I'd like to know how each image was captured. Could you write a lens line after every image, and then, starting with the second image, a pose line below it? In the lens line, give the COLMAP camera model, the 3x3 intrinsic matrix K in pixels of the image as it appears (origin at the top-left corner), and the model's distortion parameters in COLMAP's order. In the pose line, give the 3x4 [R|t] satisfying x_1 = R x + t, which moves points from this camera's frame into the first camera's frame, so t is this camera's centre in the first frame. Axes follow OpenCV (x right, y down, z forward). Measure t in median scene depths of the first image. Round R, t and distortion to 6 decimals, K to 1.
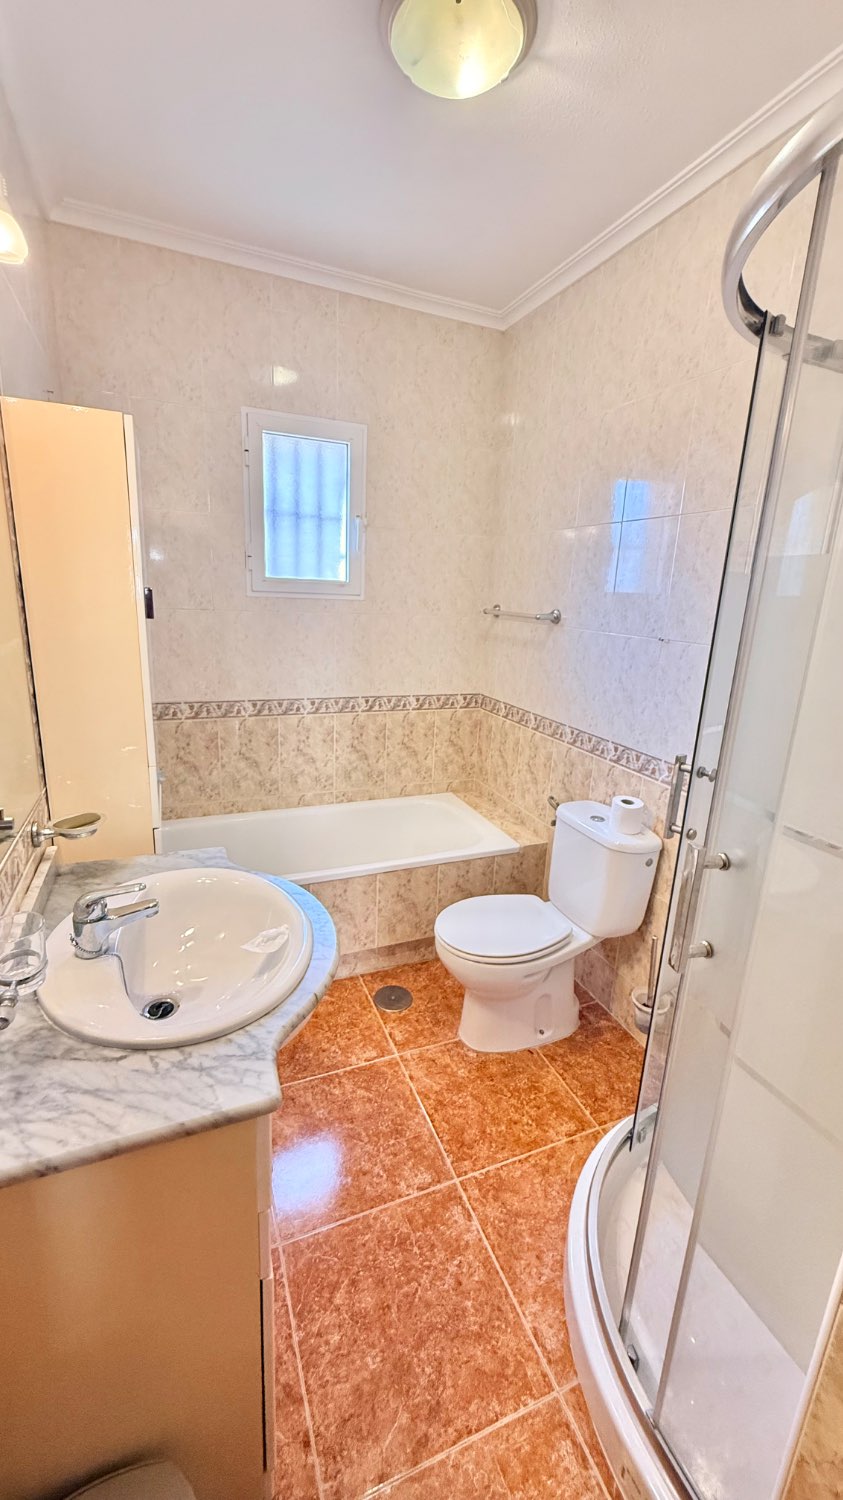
lens RADIAL K [[600.6, 0, 422.4], [0, 600.6, 747.6], [0, 0, 1]] dist [-0.000789, 0.000853]
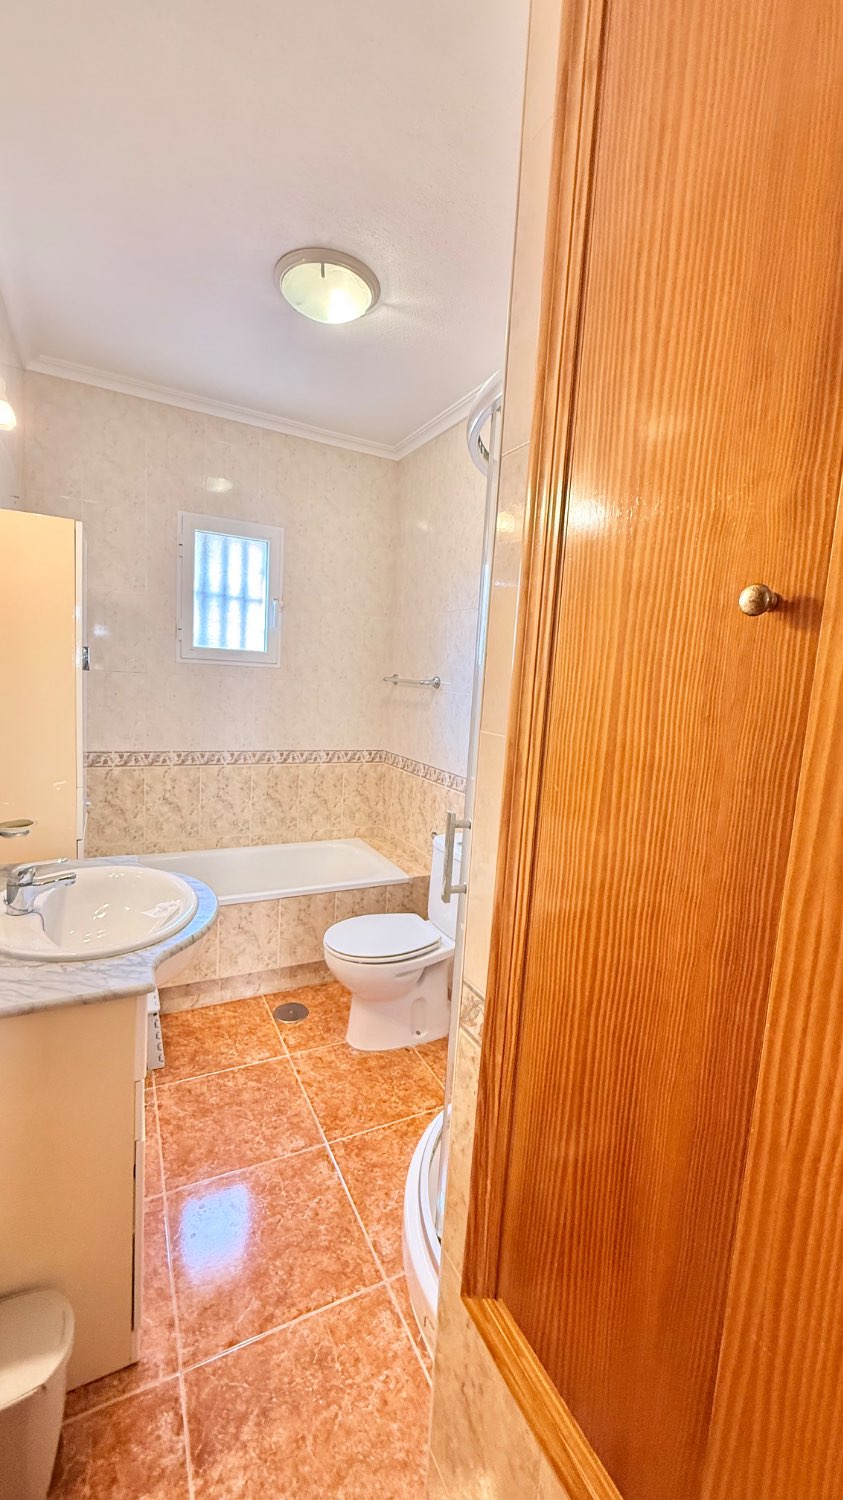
lens RADIAL K [[600.6, 0, 421.1], [0, 600.6, 746.7], [0, 0, 1]] dist [-0.000789, 0.000853]
pose [[0.996615, 0.005807, 0.082008, 0.100032], [0.005233, 0.990999, -0.133769, 0.079309], [-0.082046, 0.133745, 0.987614, -0.194978]]
